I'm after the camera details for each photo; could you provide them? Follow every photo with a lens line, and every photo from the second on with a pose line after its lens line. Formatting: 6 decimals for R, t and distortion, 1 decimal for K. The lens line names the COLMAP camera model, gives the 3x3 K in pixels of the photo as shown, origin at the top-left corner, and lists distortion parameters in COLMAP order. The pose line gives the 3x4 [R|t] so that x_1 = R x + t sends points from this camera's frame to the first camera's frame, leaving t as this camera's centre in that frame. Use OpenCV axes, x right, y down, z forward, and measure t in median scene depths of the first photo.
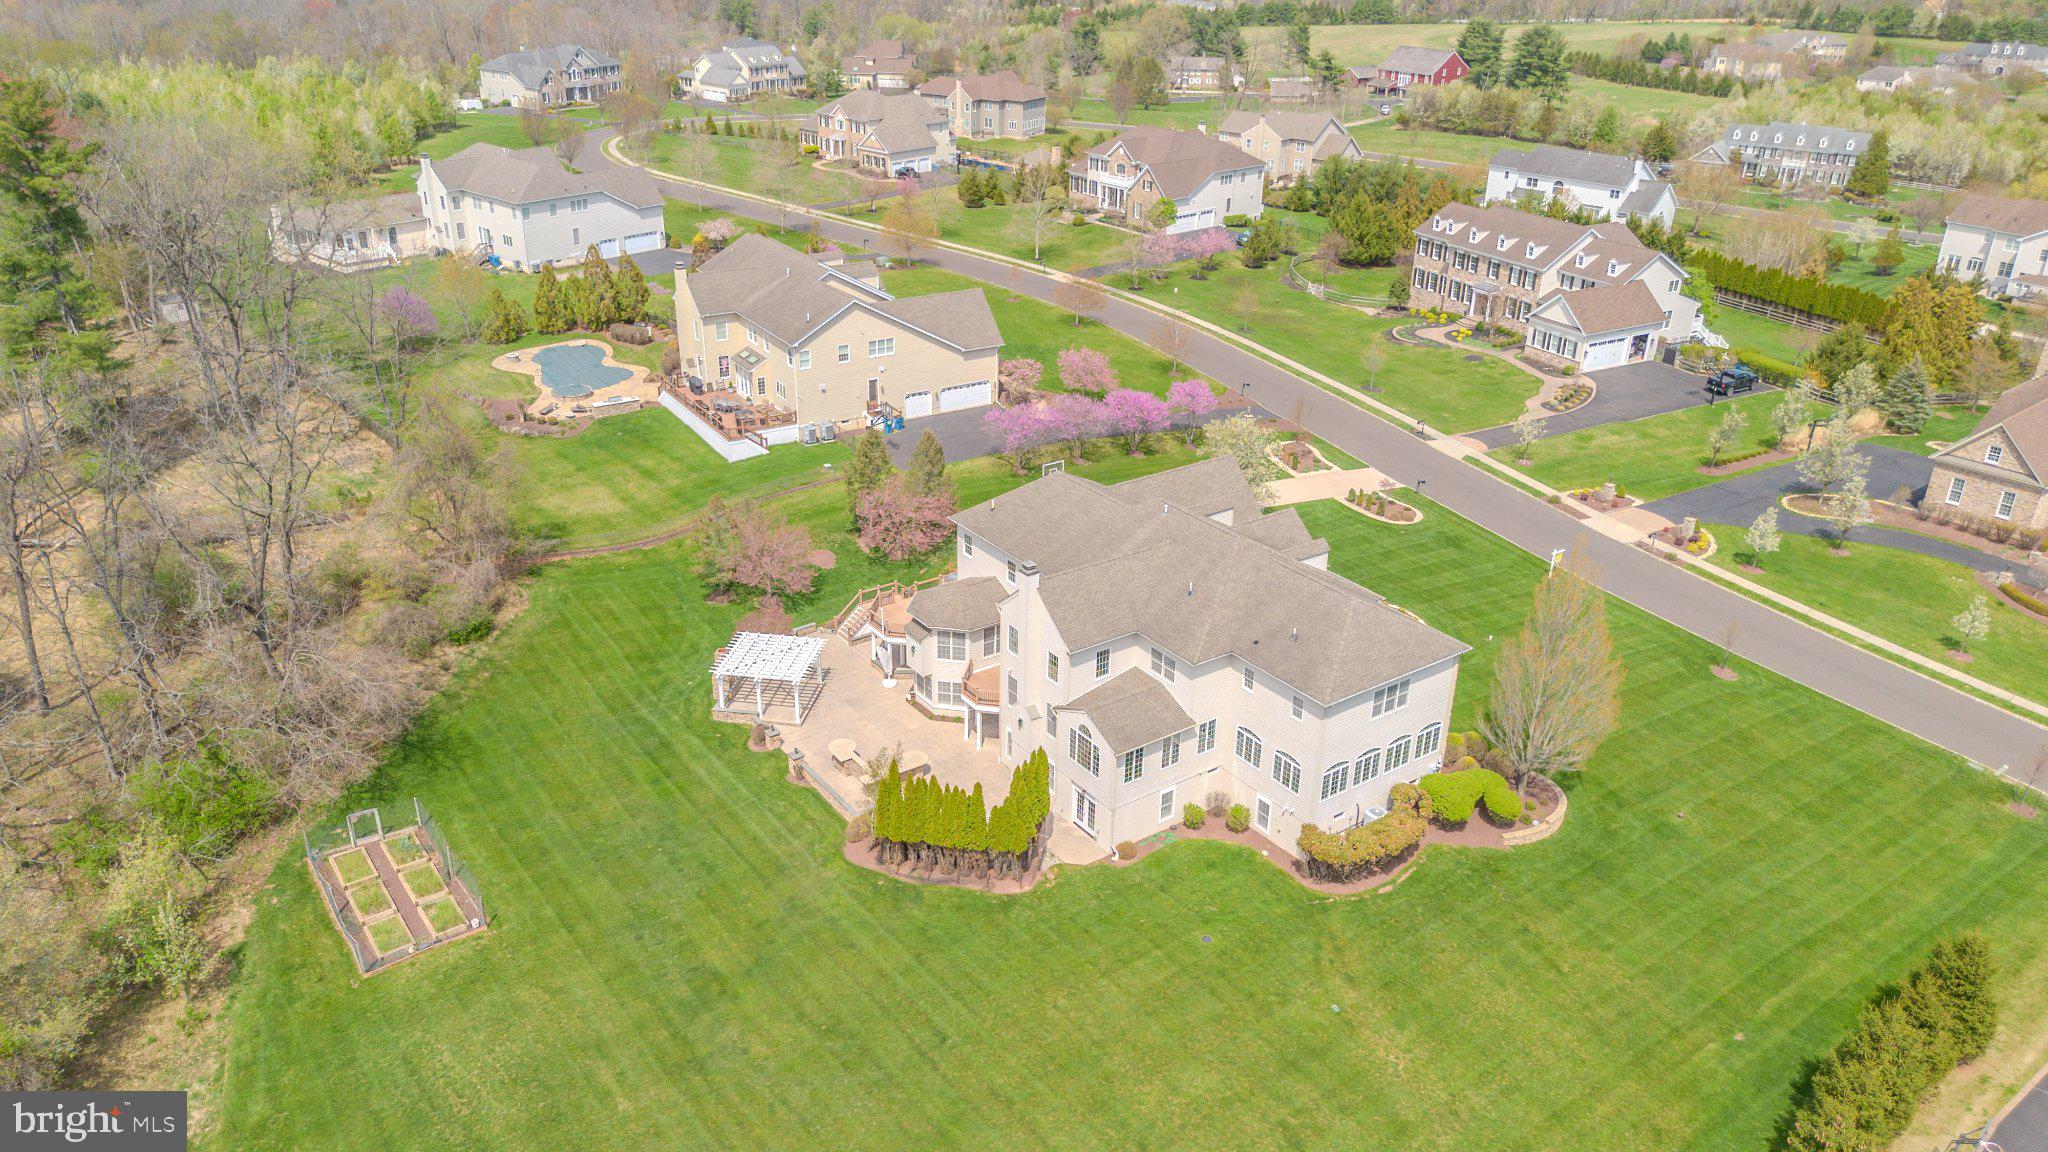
lens RADIAL K [[1450.1, 0, 1018.9], [0, 1450.1, 576.2], [0, 0, 1]] dist [0.069529, -0.071126]
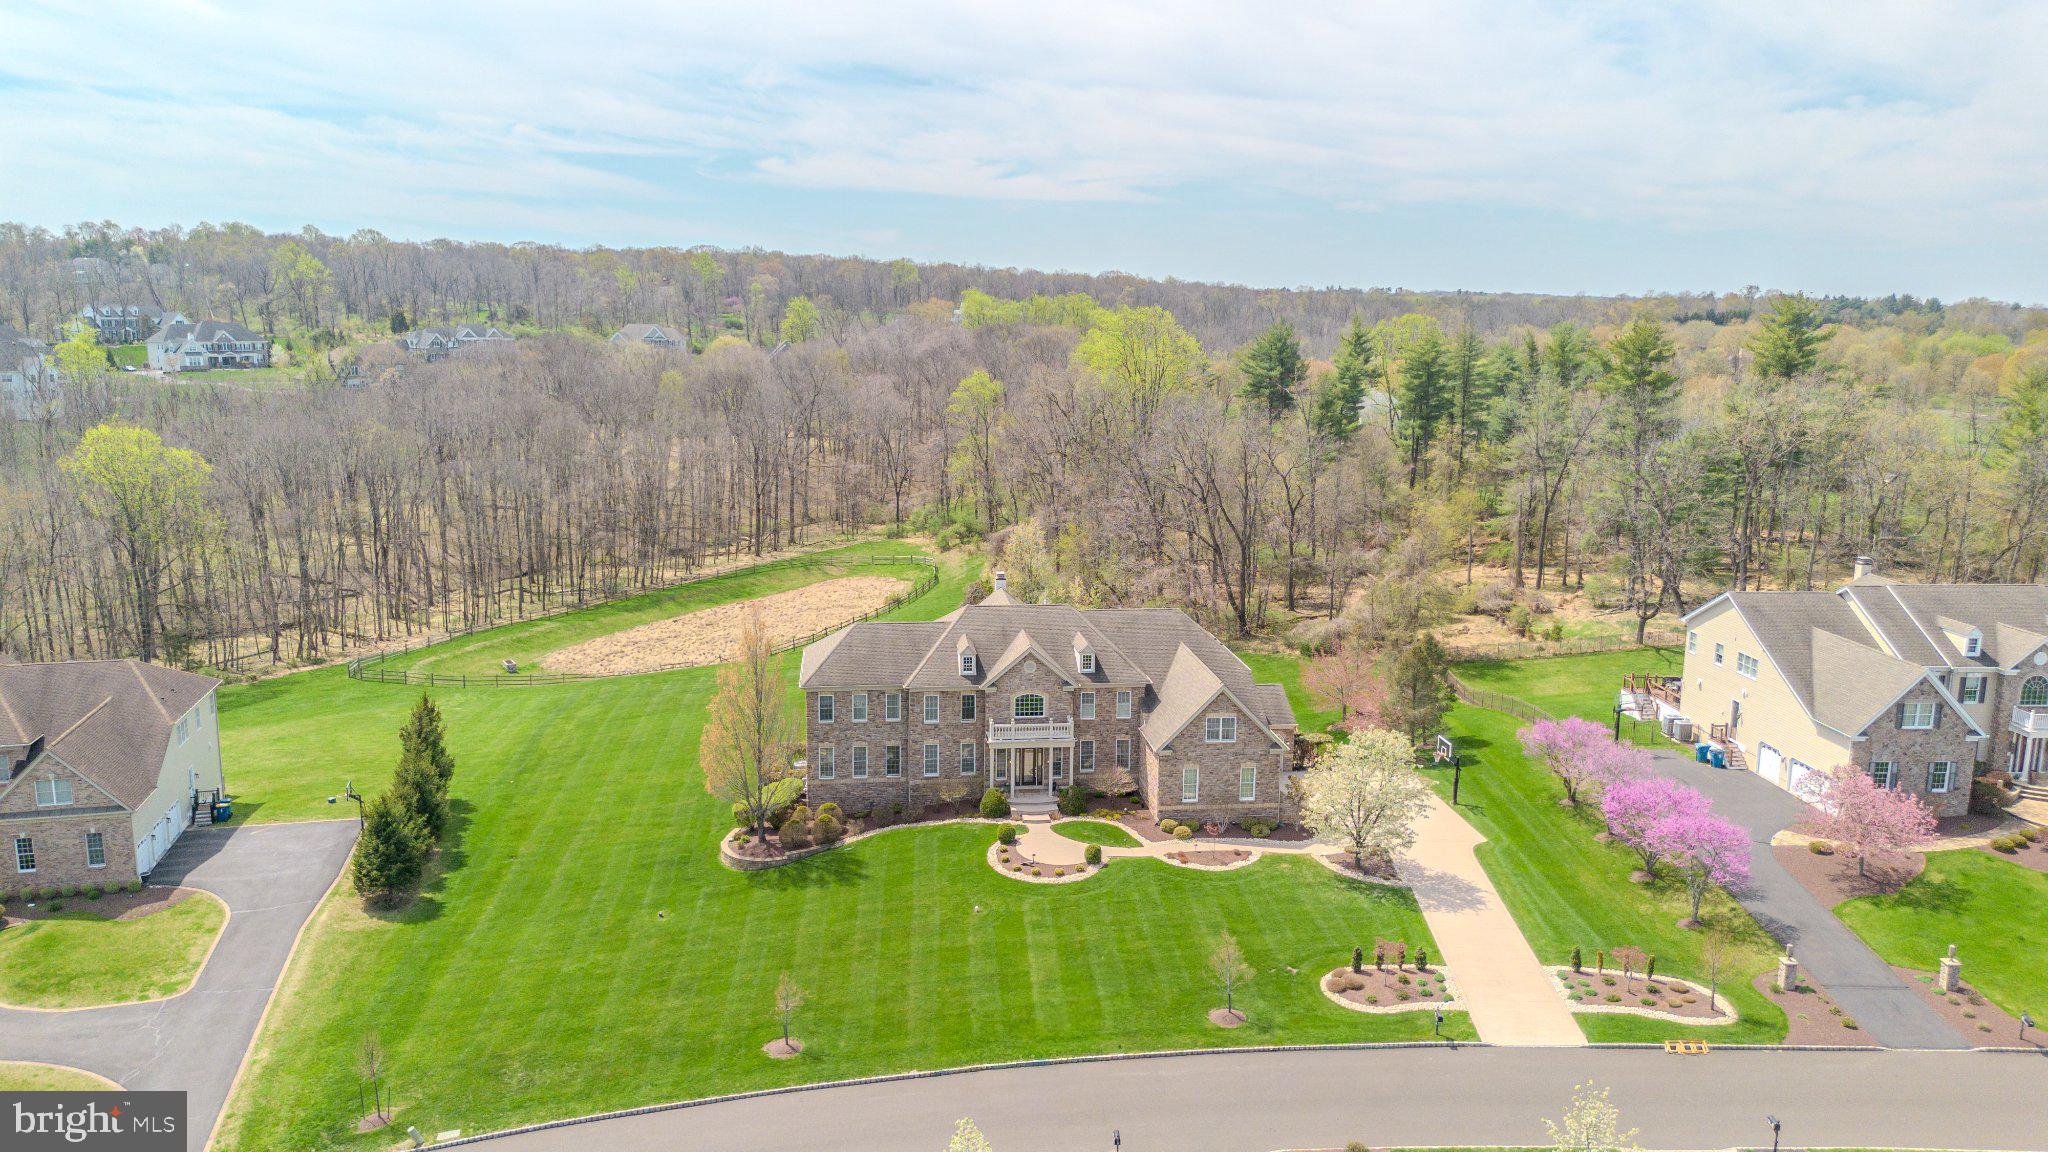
lens RADIAL K [[1450.1, 0, 1020.2], [0, 1450.1, 567.1], [0, 0, 1]] dist [0.069529, -0.071126]
pose [[-0.481657, 0.134706, -0.865945, 0.781562], [-0.389735, 0.852100, 0.349332, -0.329128], [0.784928, 0.505747, -0.357920, 0.951762]]
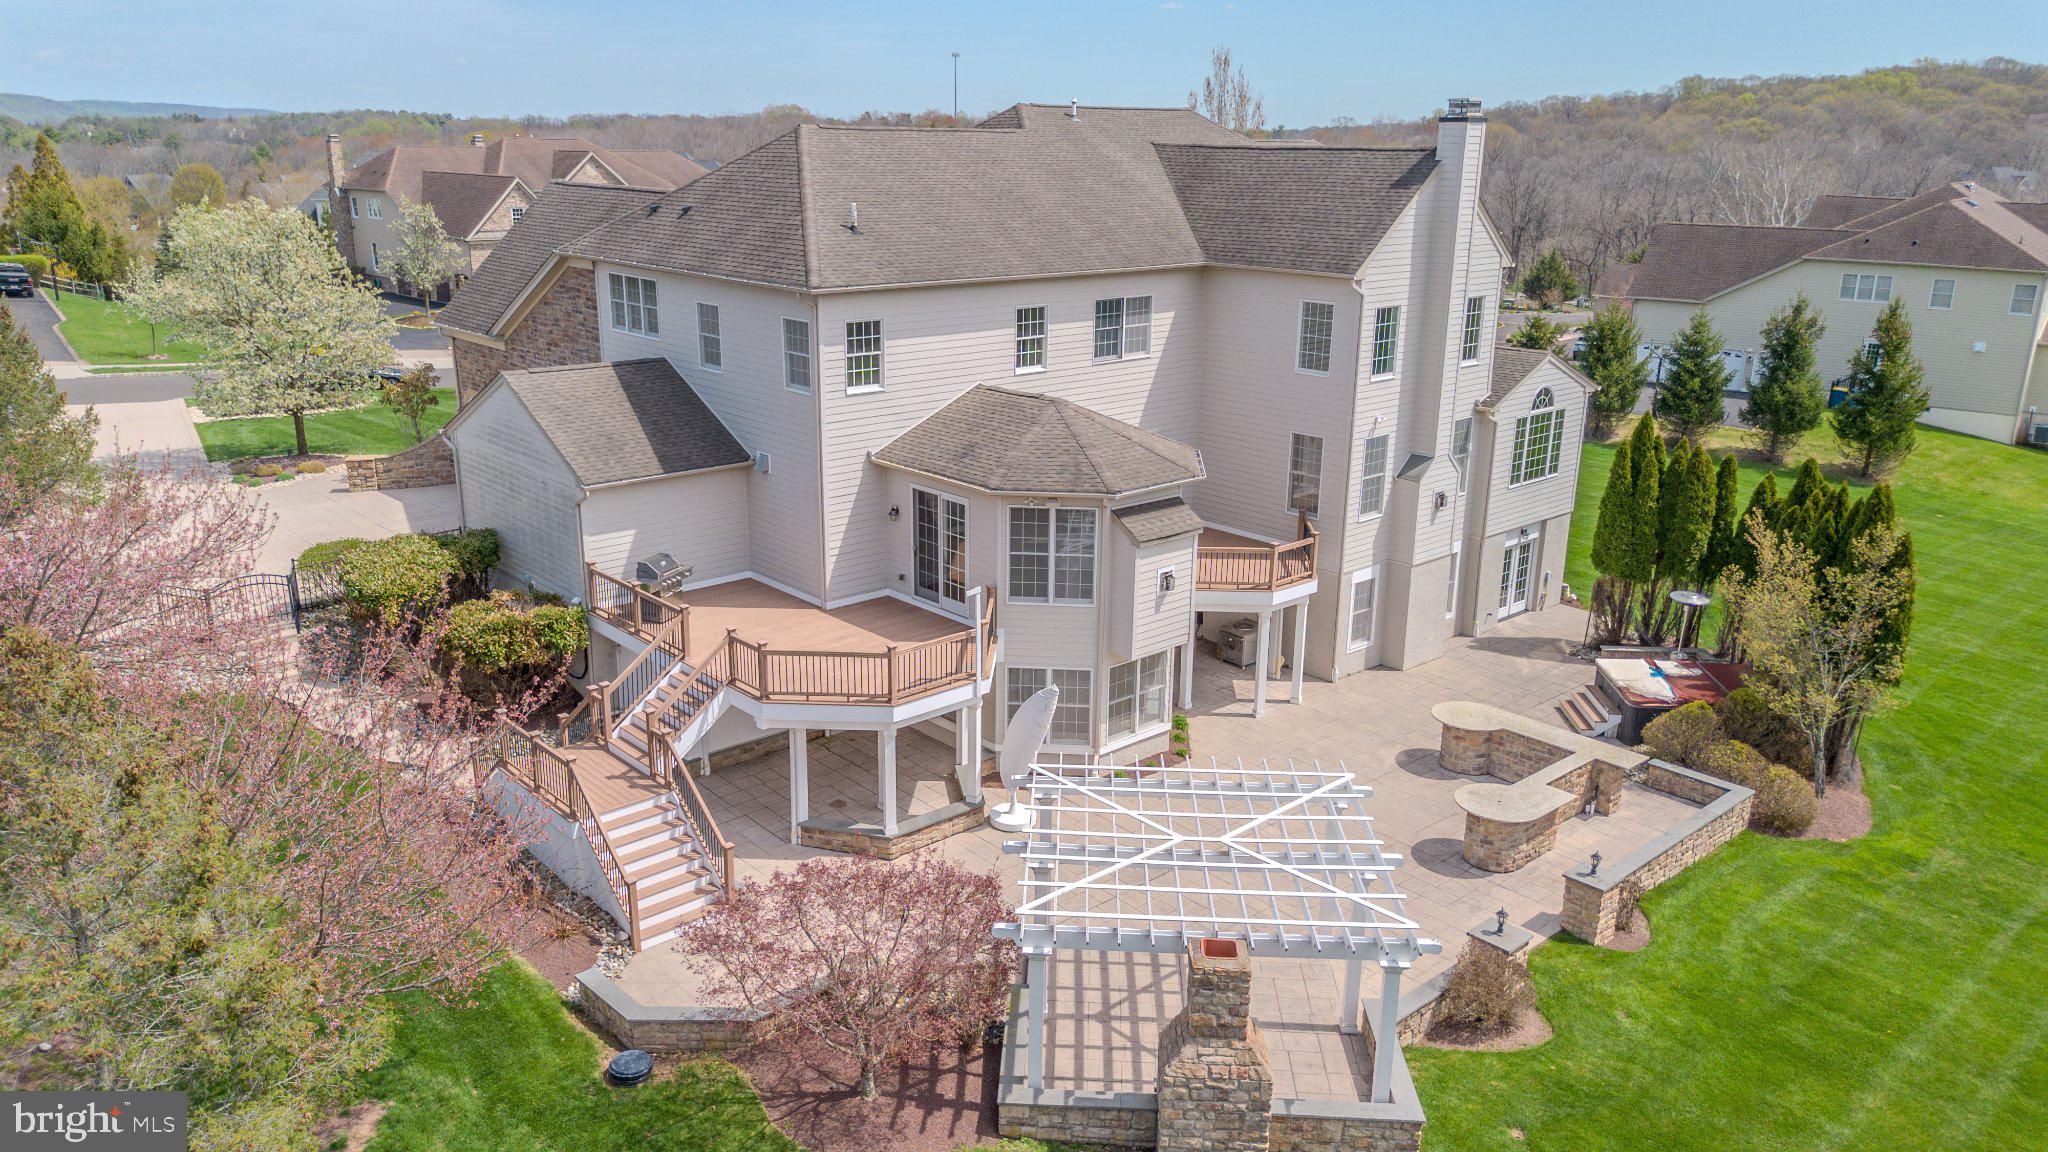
lens RADIAL K [[1450.1, 0, 1017.9], [0, 1450.1, 571.0], [0, 0, 1]] dist [0.069529, -0.071126]
pose [[-0.109939, -0.300379, 0.947463, -0.276819], [0.411617, 0.853899, 0.318478, -0.052497], [-0.904702, 0.425004, 0.029764, 0.726587]]
